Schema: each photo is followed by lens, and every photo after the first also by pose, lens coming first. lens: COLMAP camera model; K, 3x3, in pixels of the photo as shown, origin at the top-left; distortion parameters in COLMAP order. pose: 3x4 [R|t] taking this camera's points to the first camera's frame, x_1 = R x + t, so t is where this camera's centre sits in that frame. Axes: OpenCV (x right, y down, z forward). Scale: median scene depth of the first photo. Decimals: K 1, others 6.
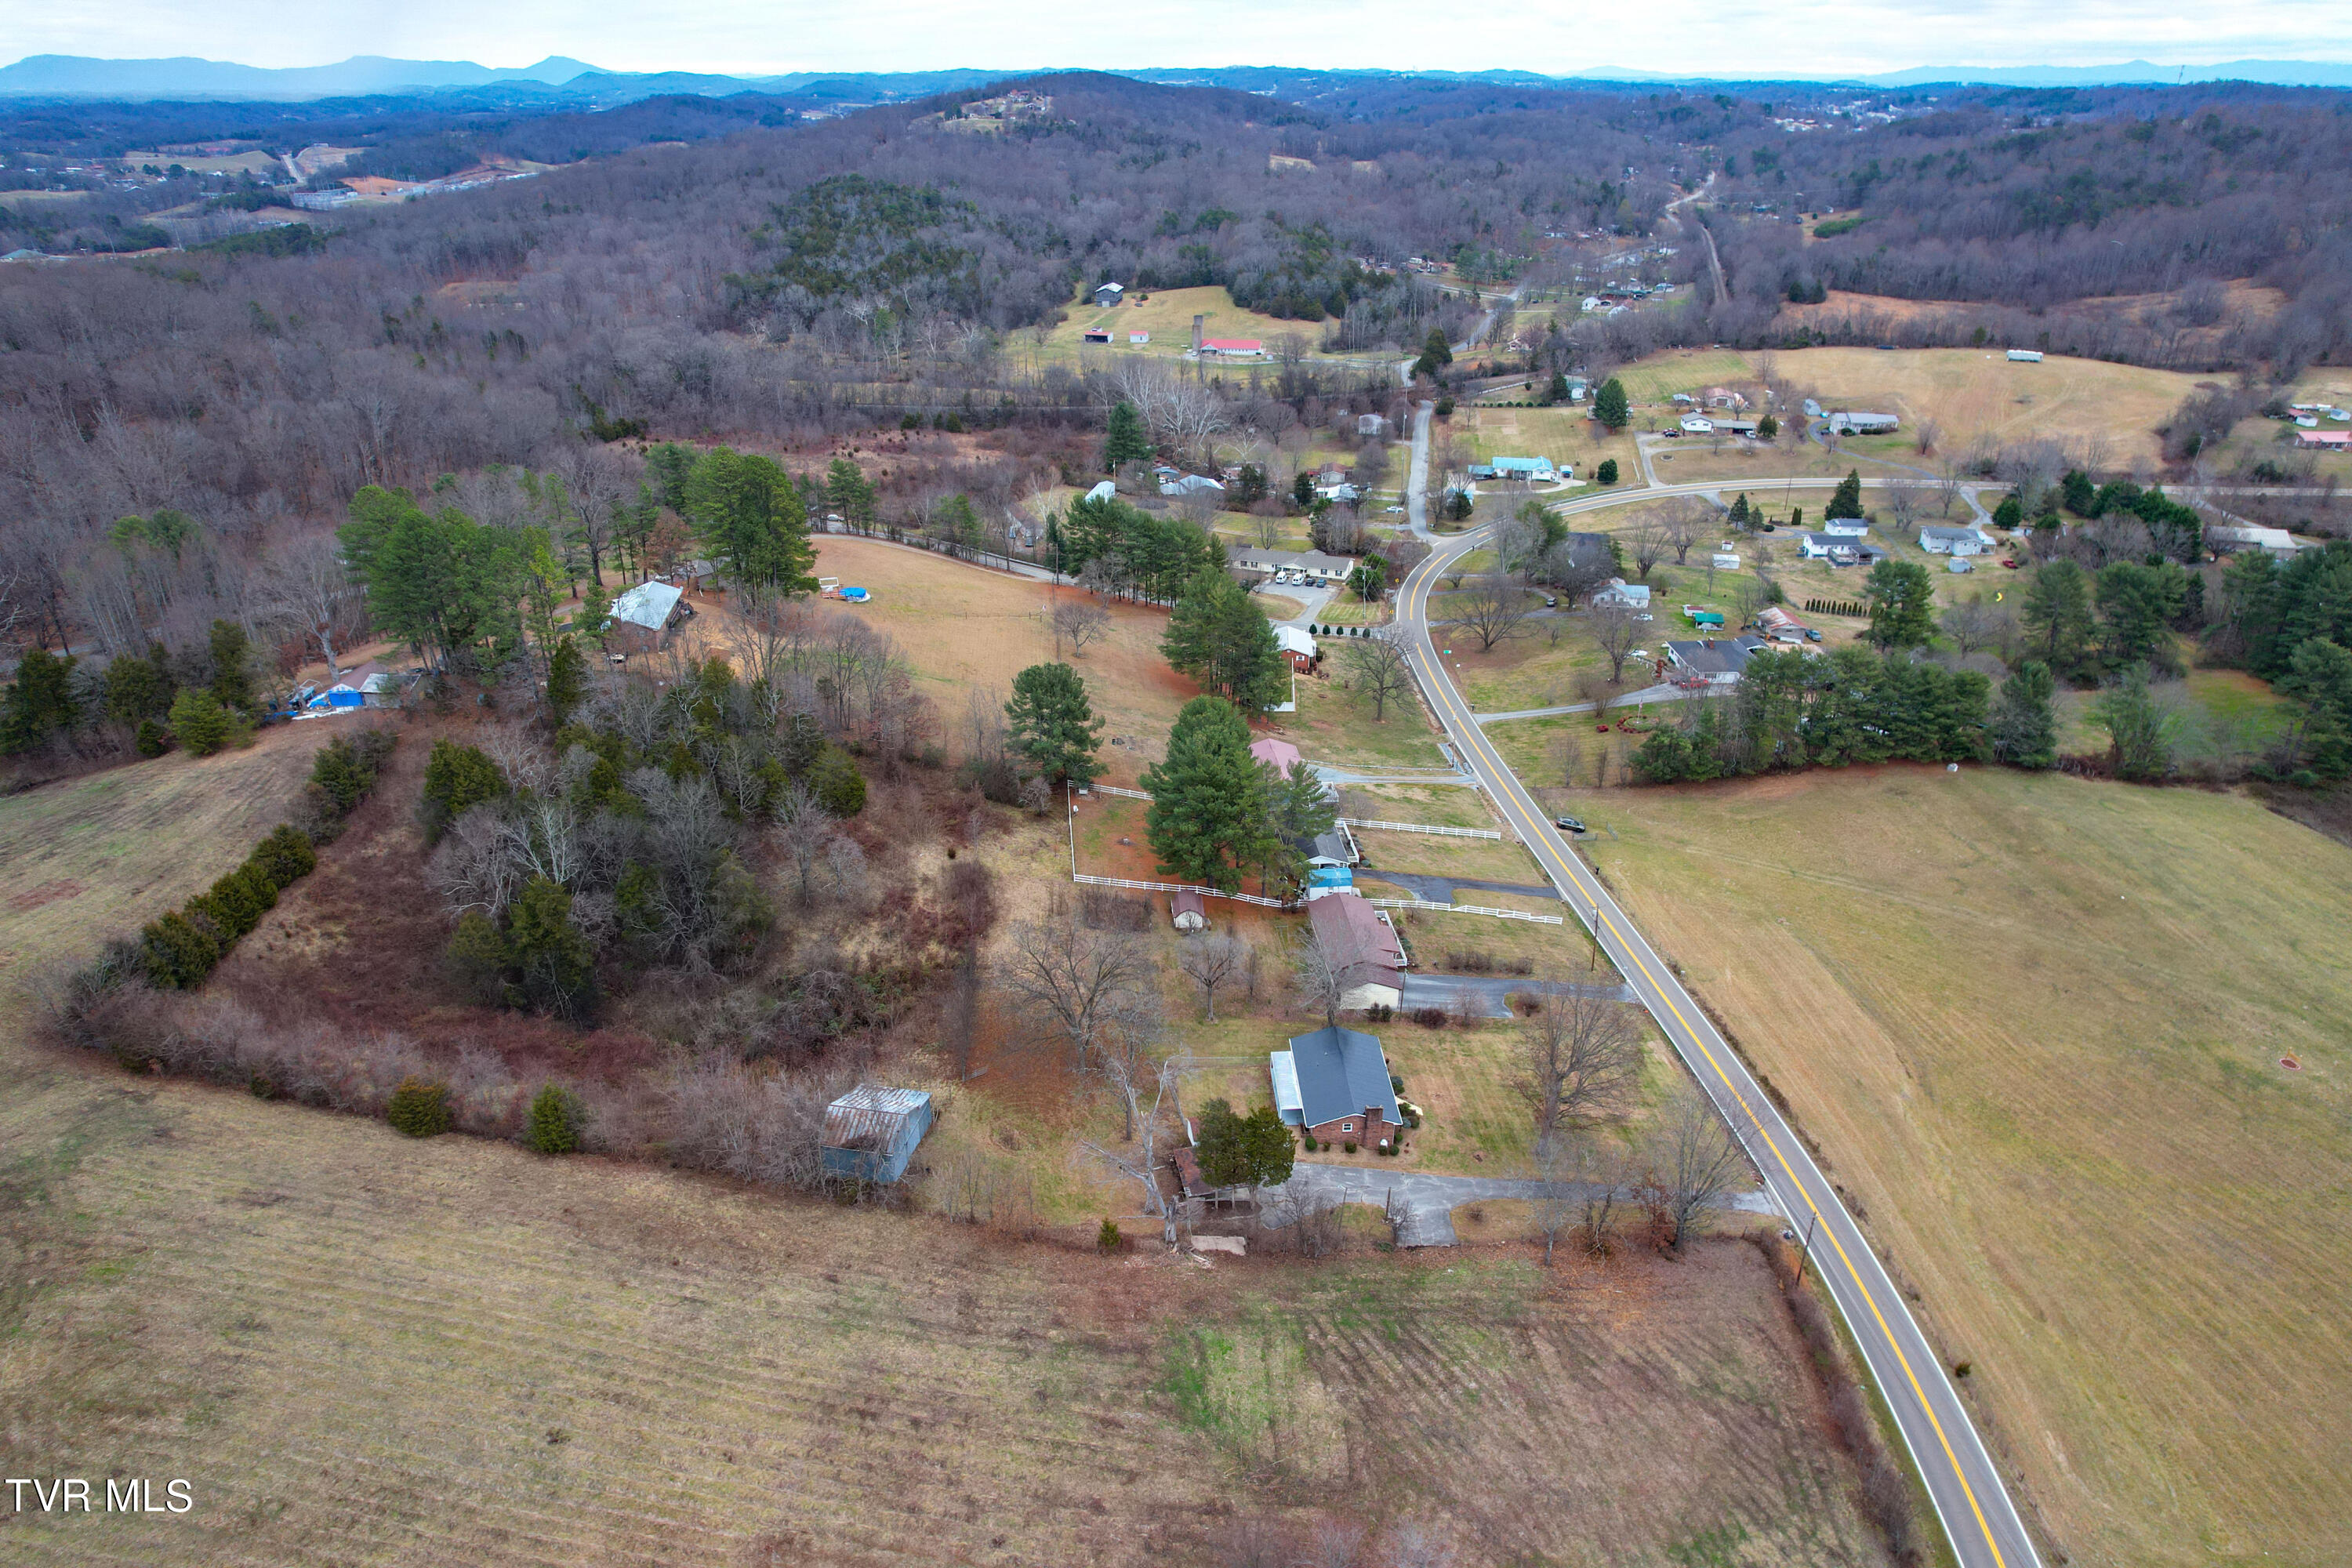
lens RADIAL K [[1506.6, 0, 1177.0], [0, 1506.6, 799.5], [0, 0, 1]] dist [-0.083510, 0.075289]
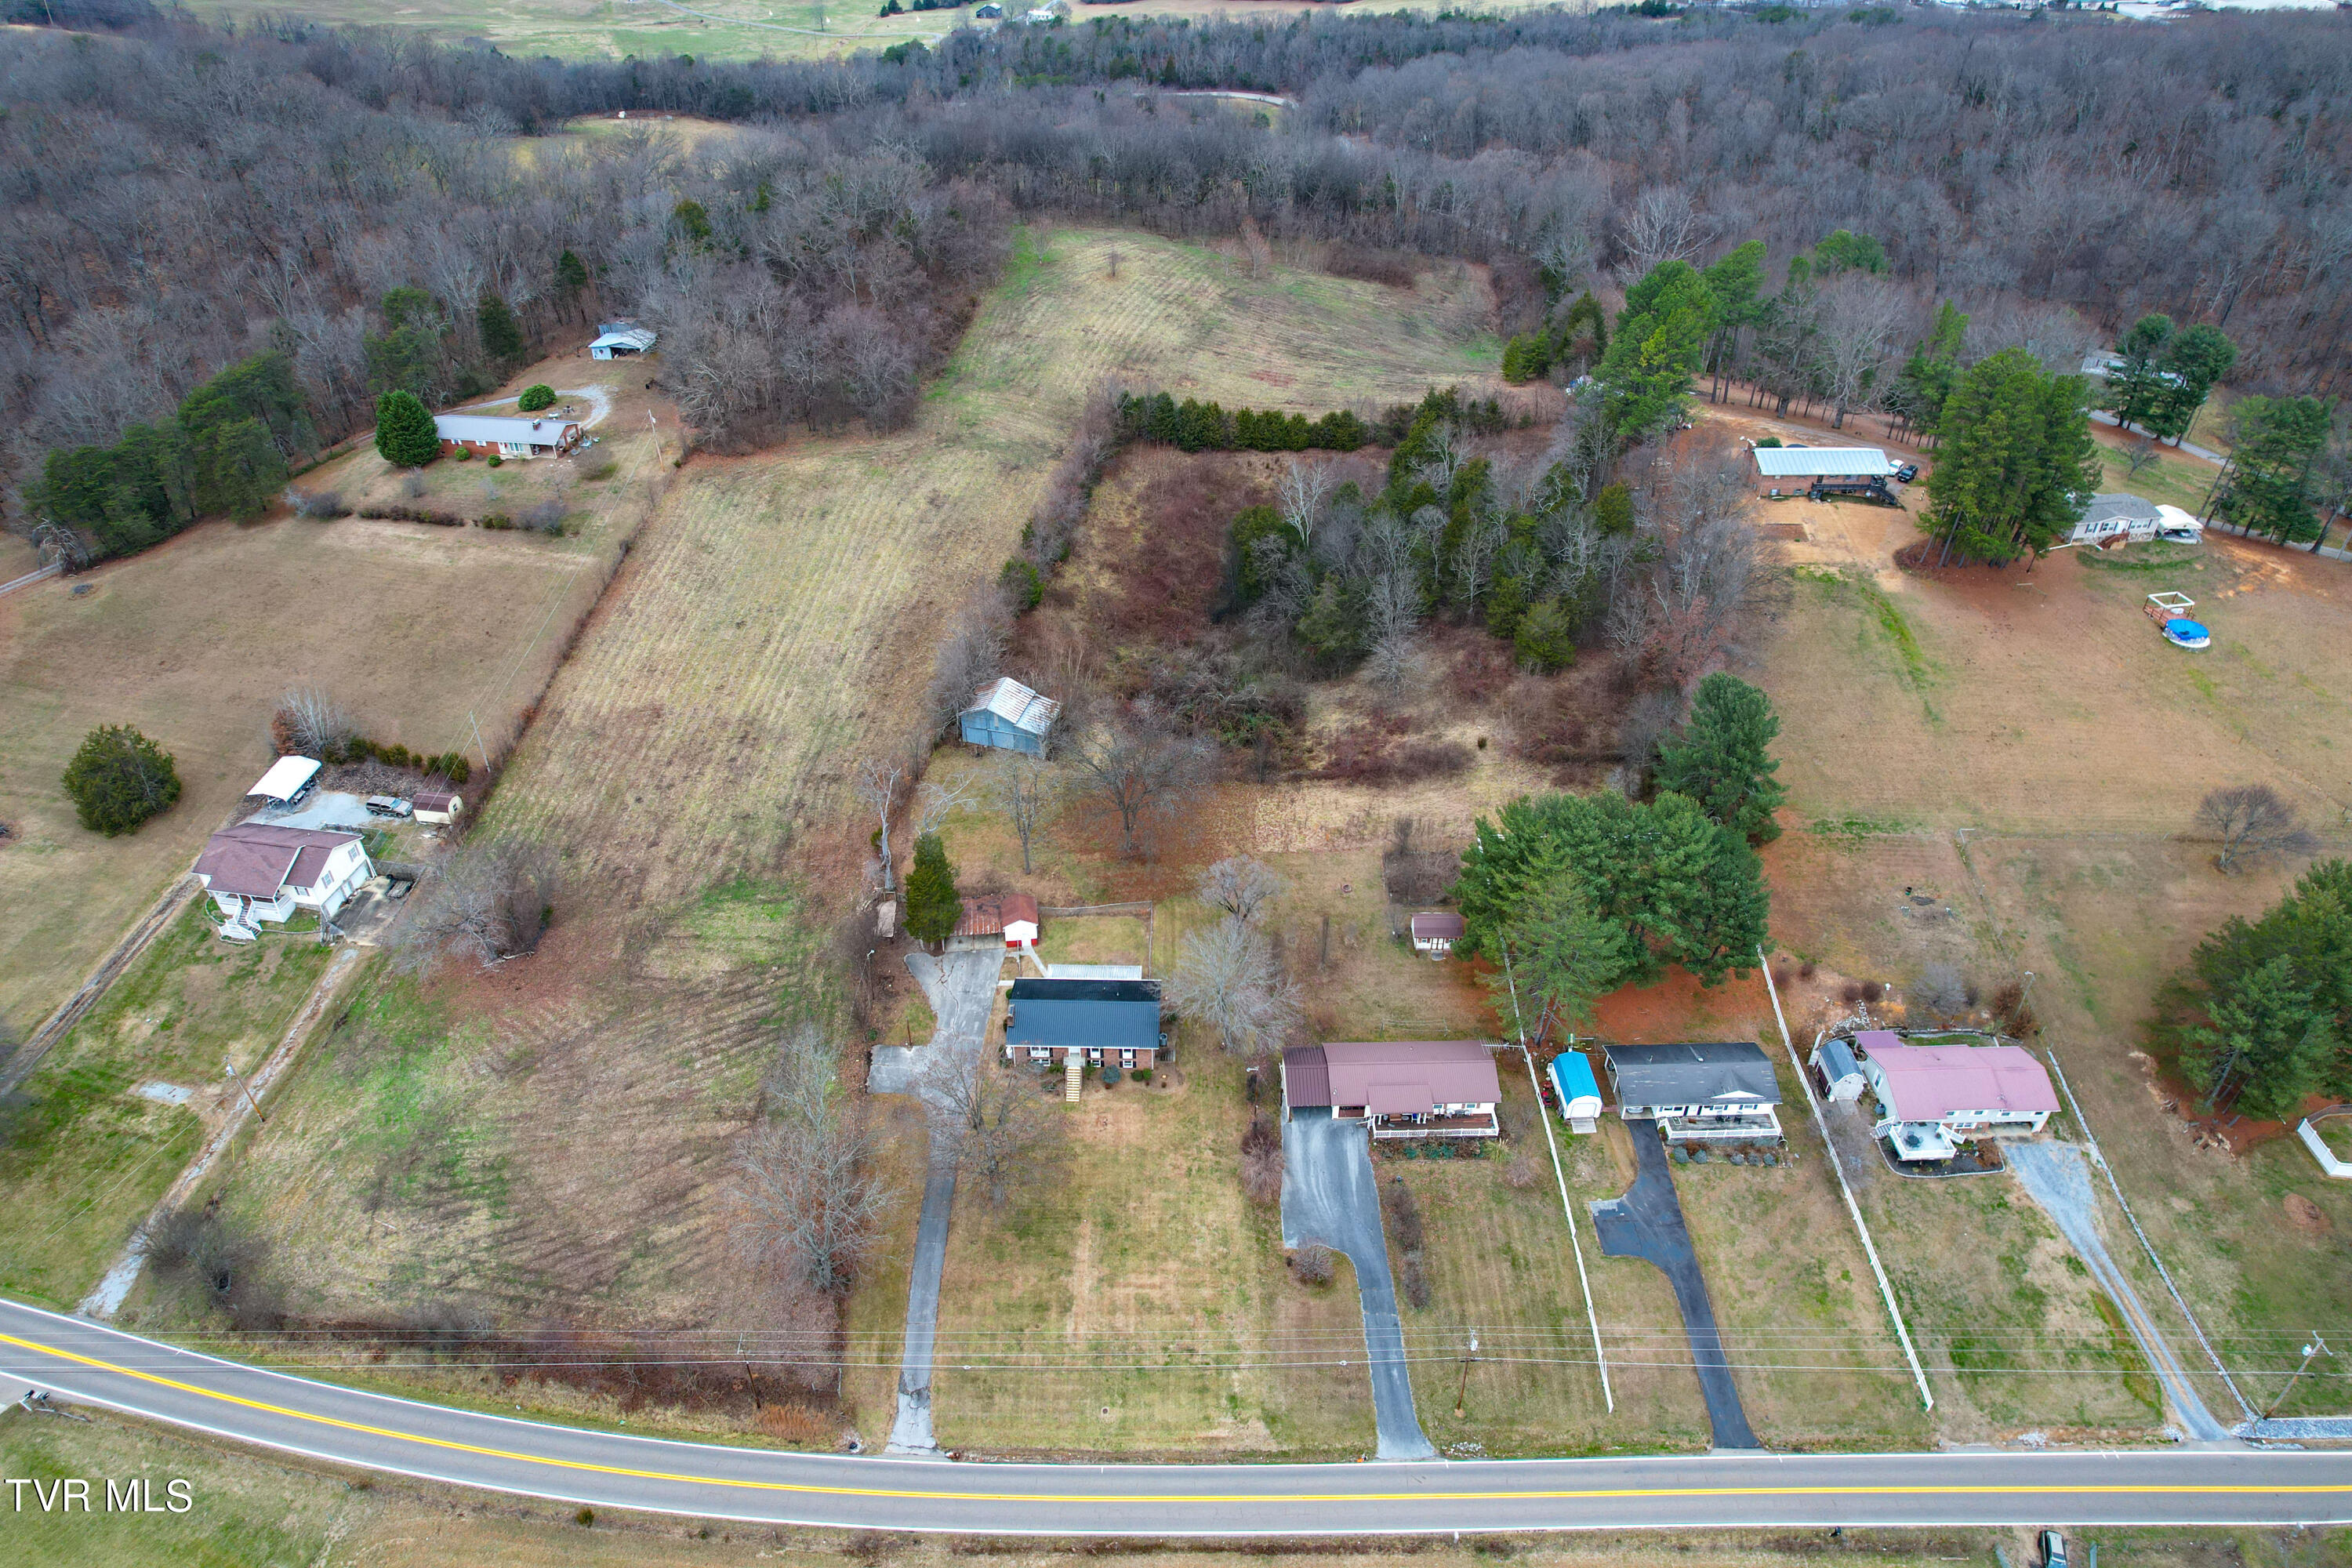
lens RADIAL K [[1506.6, 0, 1177.0], [0, 1506.6, 799.5], [0, 0, 1]] dist [-0.083510, 0.075289]
pose [[-0.063996, 0.587090, -0.806988, 0.539735], [-0.442433, 0.708140, 0.550263, -0.312394], [0.894515, 0.392253, 0.214430, 0.531775]]
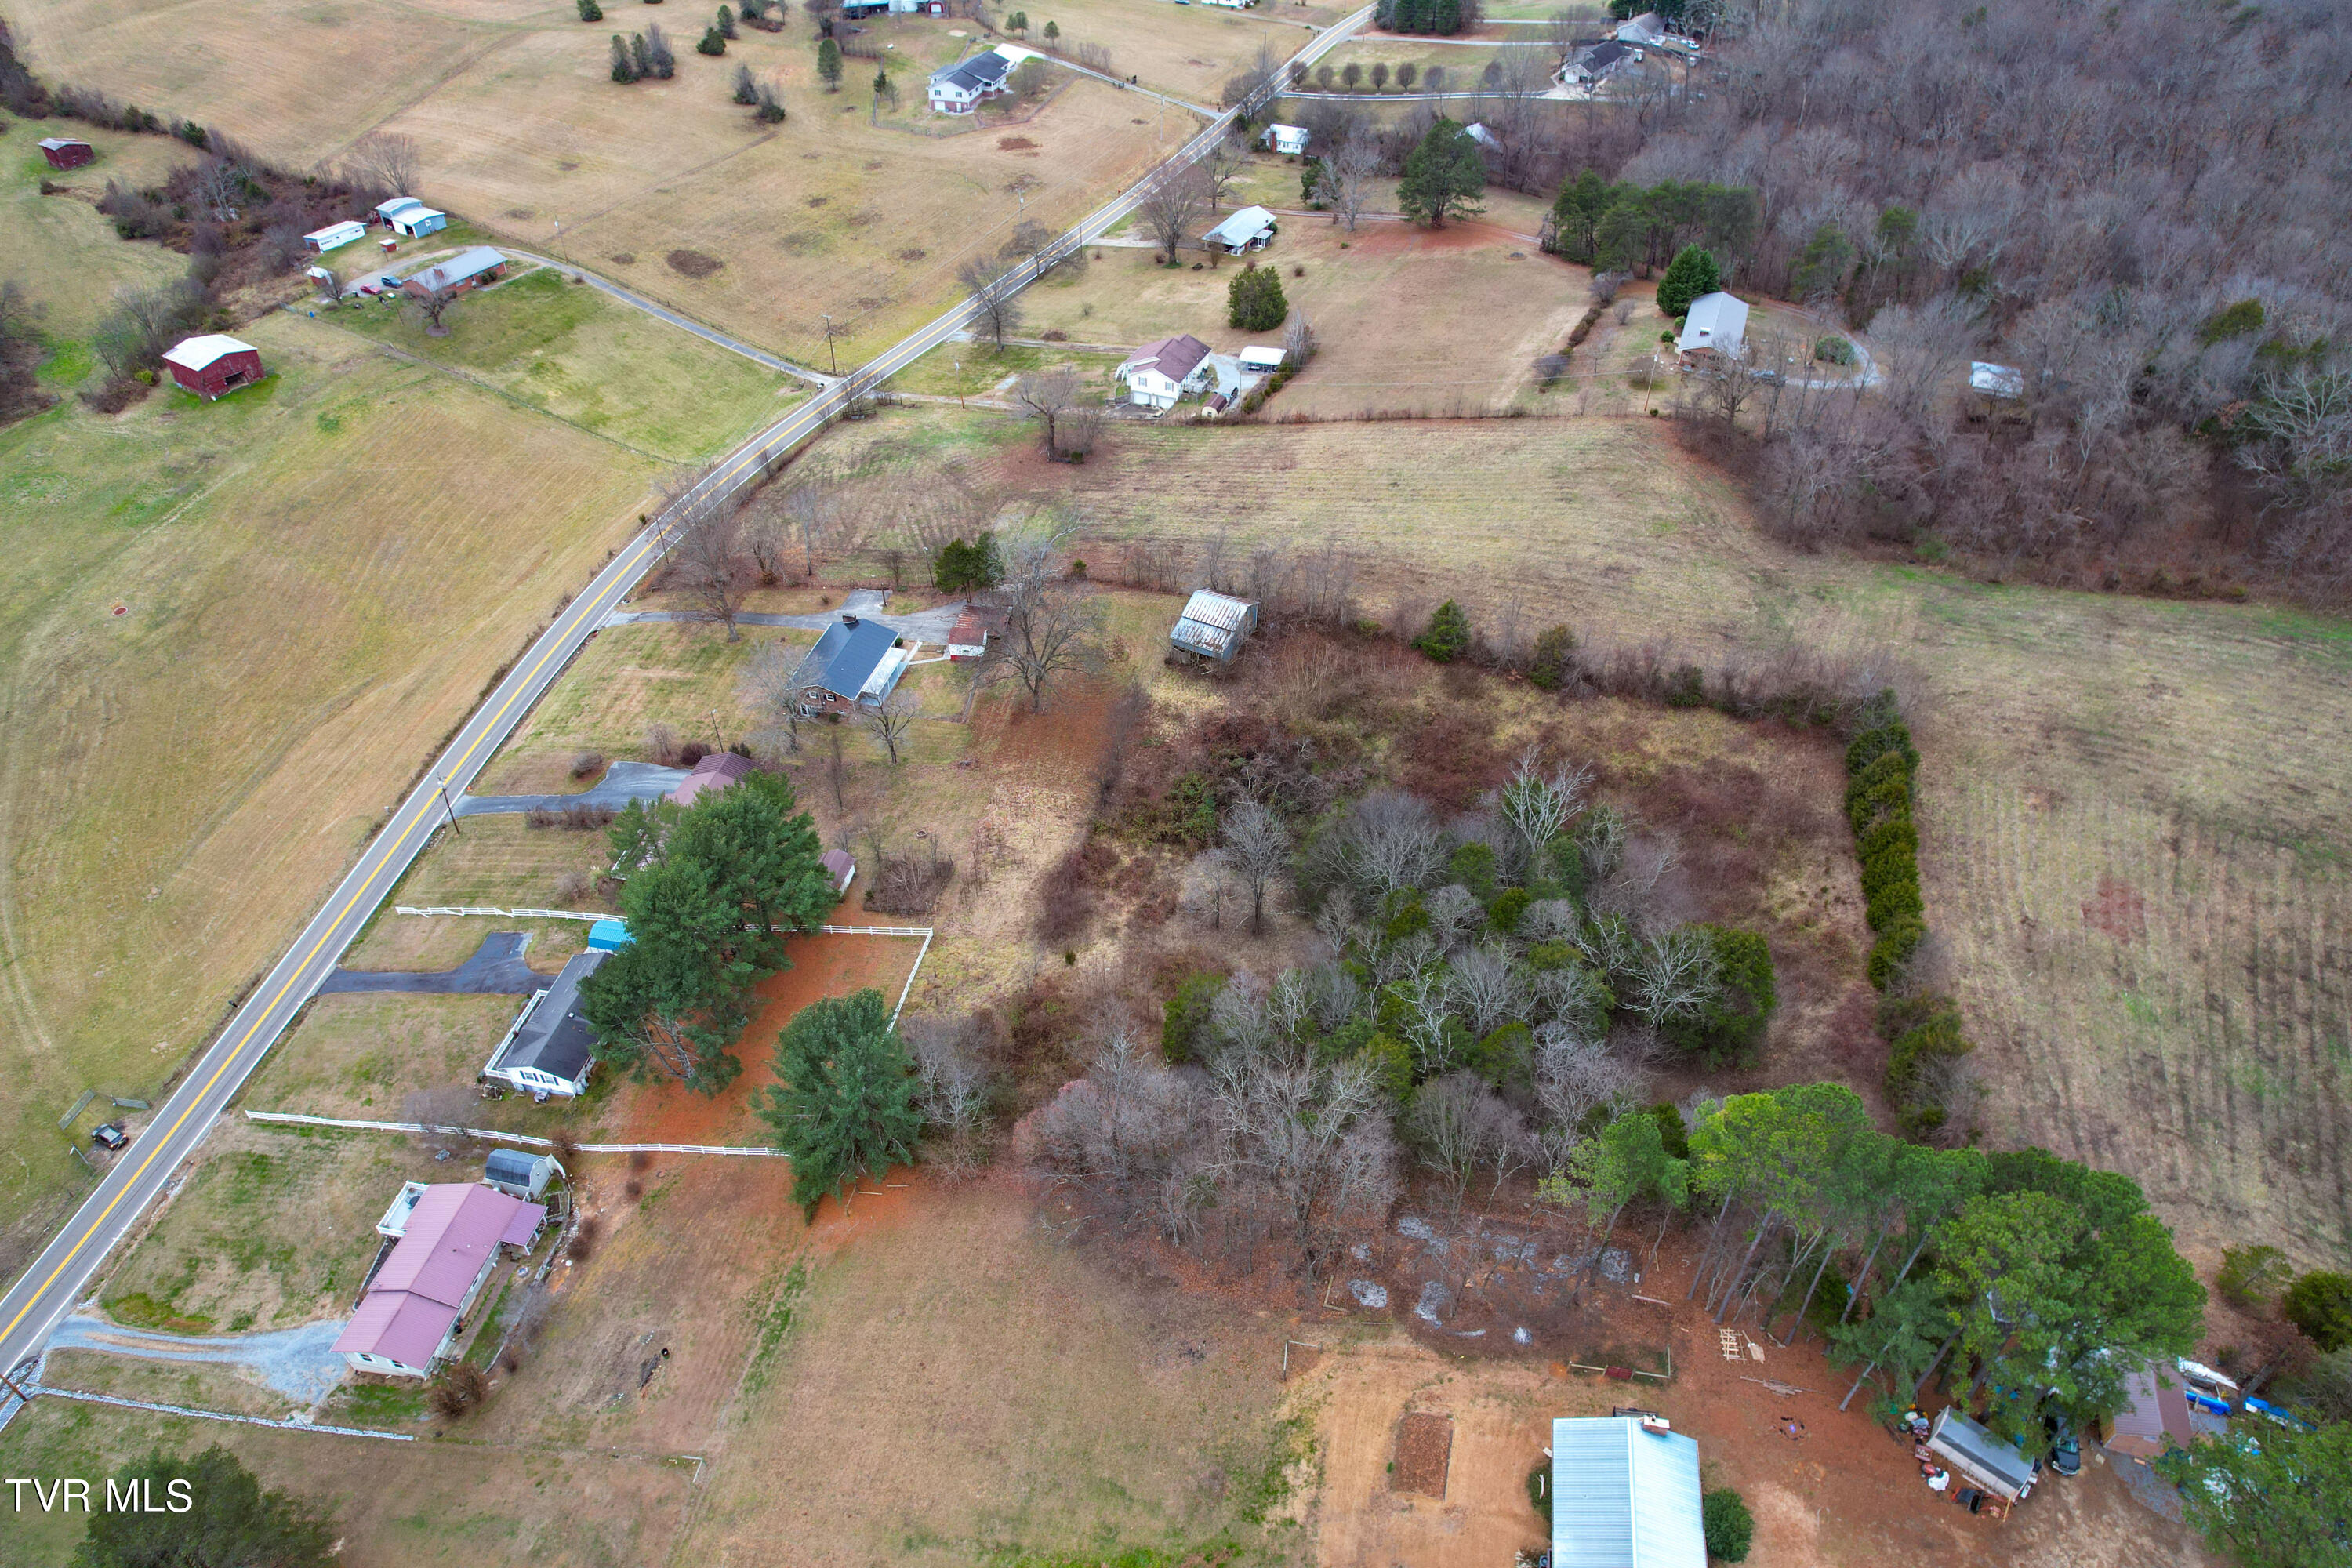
lens RADIAL K [[1506.6, 0, 1177.0], [0, 1506.6, 799.5], [0, 0, 1]] dist [-0.083510, 0.075289]
pose [[-0.960067, -0.191529, 0.203933, -0.286809], [0.112572, 0.402857, 0.908314, -0.575740], [-0.256124, 0.894999, -0.365209, 0.995409]]
